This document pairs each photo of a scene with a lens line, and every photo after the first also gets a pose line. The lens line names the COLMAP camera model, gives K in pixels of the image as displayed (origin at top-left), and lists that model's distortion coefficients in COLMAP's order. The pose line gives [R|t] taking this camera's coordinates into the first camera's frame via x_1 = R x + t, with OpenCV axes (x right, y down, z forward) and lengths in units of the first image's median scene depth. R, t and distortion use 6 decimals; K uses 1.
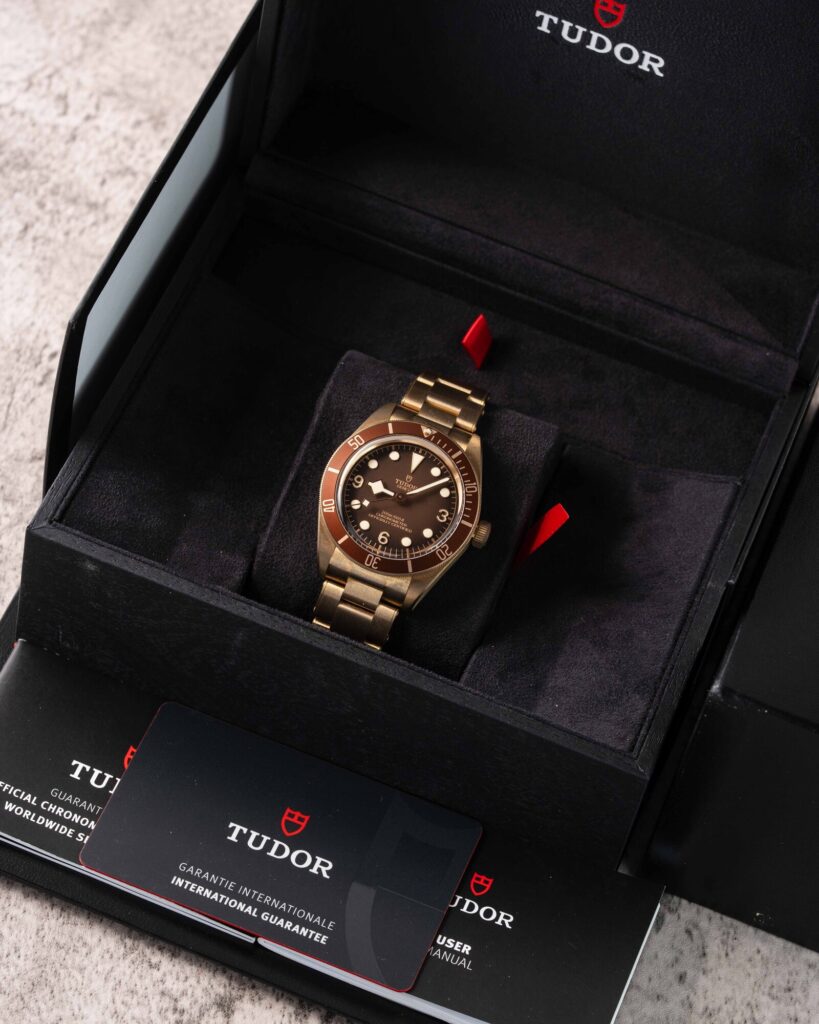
lens RADIAL K [[4534.8, 0, 413.7], [0, 4534.8, 511.1], [0, 0, 1]] dist [0.093047, 0.000000]
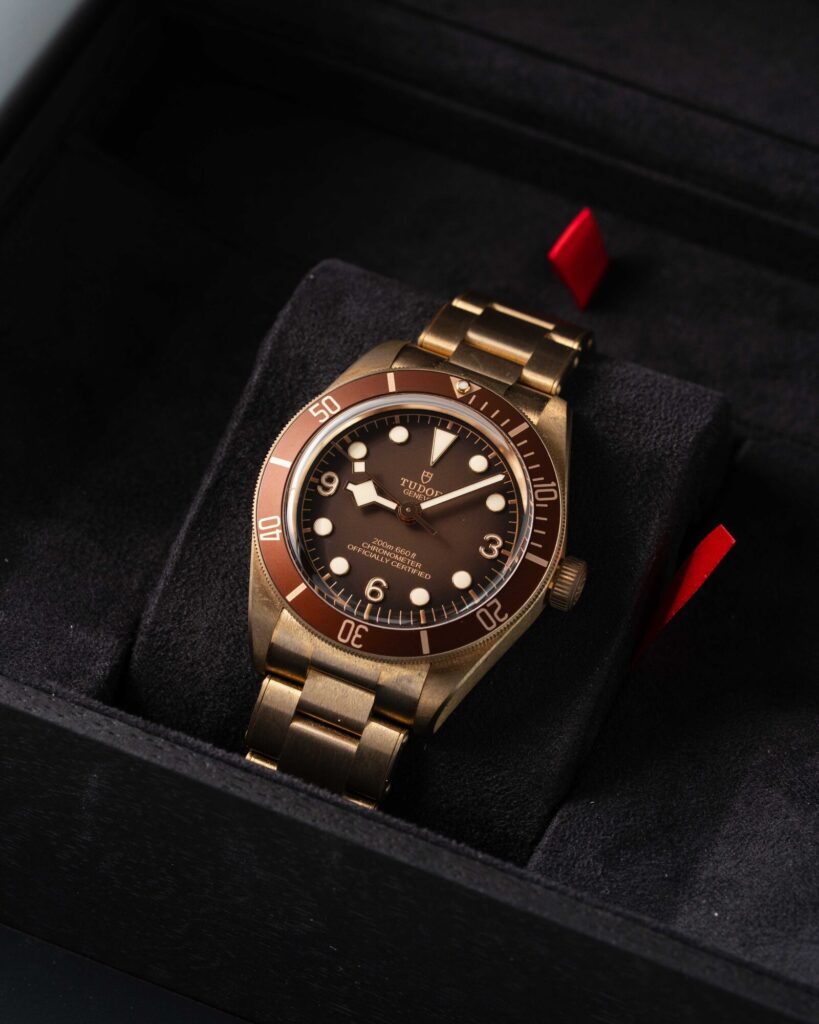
lens RADIAL K [[4534.8, 0, 400.3], [0, 4534.8, 513.2], [0, 0, 1]] dist [0.093047, 0.000000]
pose [[0.996860, -0.012223, -0.078241, 0.036321], [0.004865, 0.995603, -0.093544, 0.045222], [0.079040, 0.092869, 0.992536, 0.486596]]
